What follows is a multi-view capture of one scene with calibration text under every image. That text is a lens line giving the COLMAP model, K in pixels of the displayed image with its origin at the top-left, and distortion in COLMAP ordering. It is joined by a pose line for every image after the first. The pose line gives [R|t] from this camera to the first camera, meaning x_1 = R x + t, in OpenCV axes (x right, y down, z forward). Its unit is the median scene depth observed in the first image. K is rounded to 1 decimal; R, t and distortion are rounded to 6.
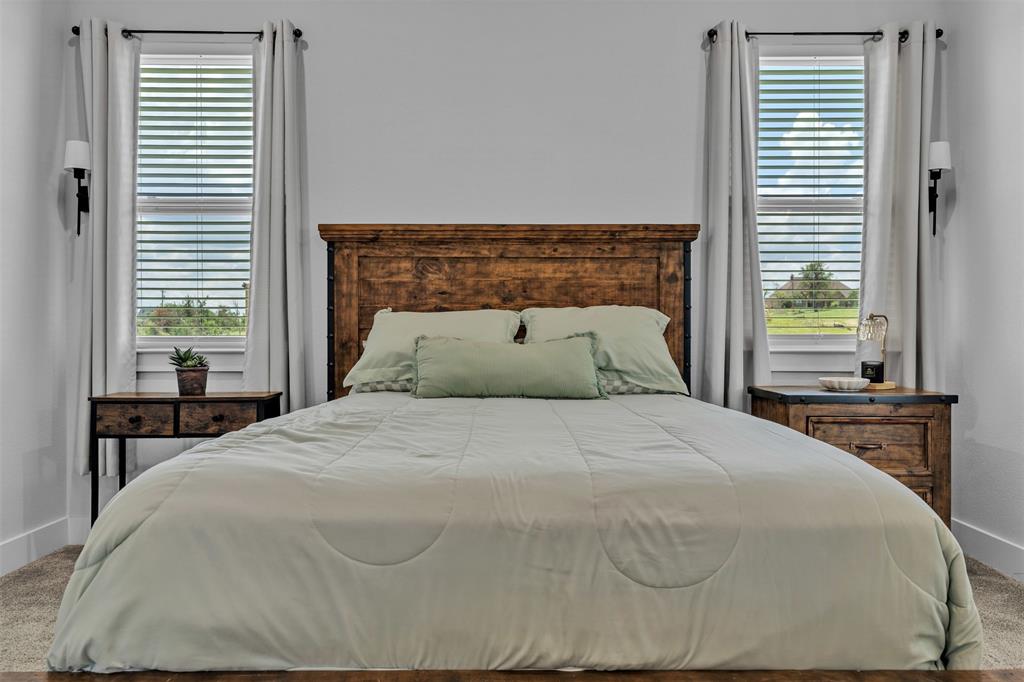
lens RADIAL K [[682.9, 0, 511.9], [0, 682.9, 335.6], [0, 0, 1]] dist [-0.001000, 0.001443]
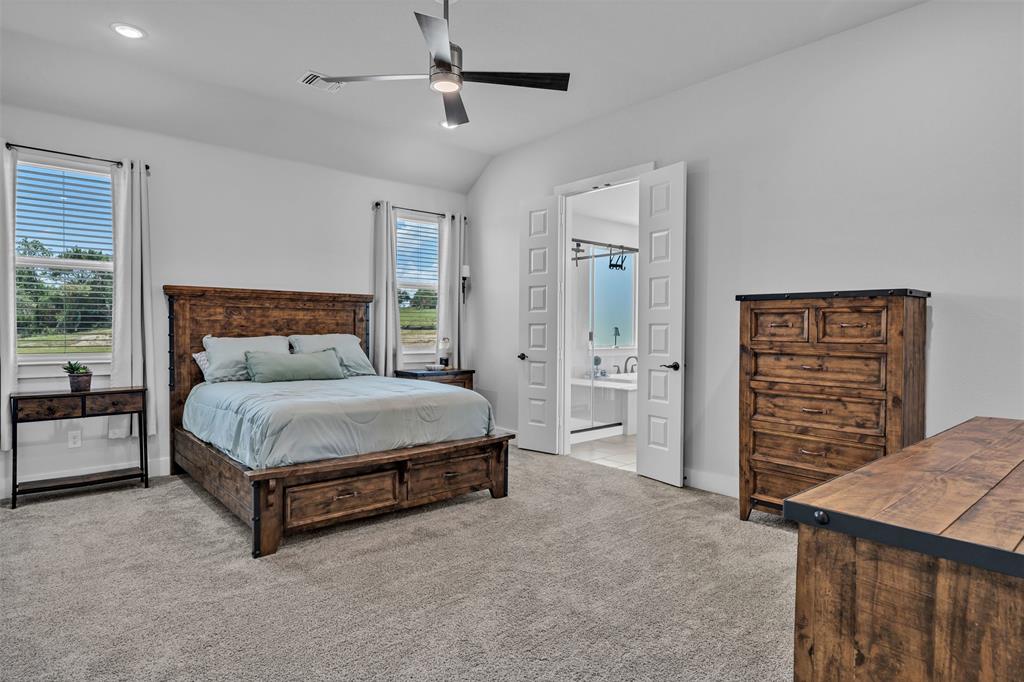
lens RADIAL K [[601.5, 0, 513.1], [0, 601.5, 333.2], [0, 0, 1]] dist [-0.001283, -0.001021]
pose [[0.760291, -0.003643, 0.649572, -0.607301], [-0.002716, 0.999958, 0.008787, -0.061505], [-0.649577, -0.008445, 0.760249, -0.700185]]
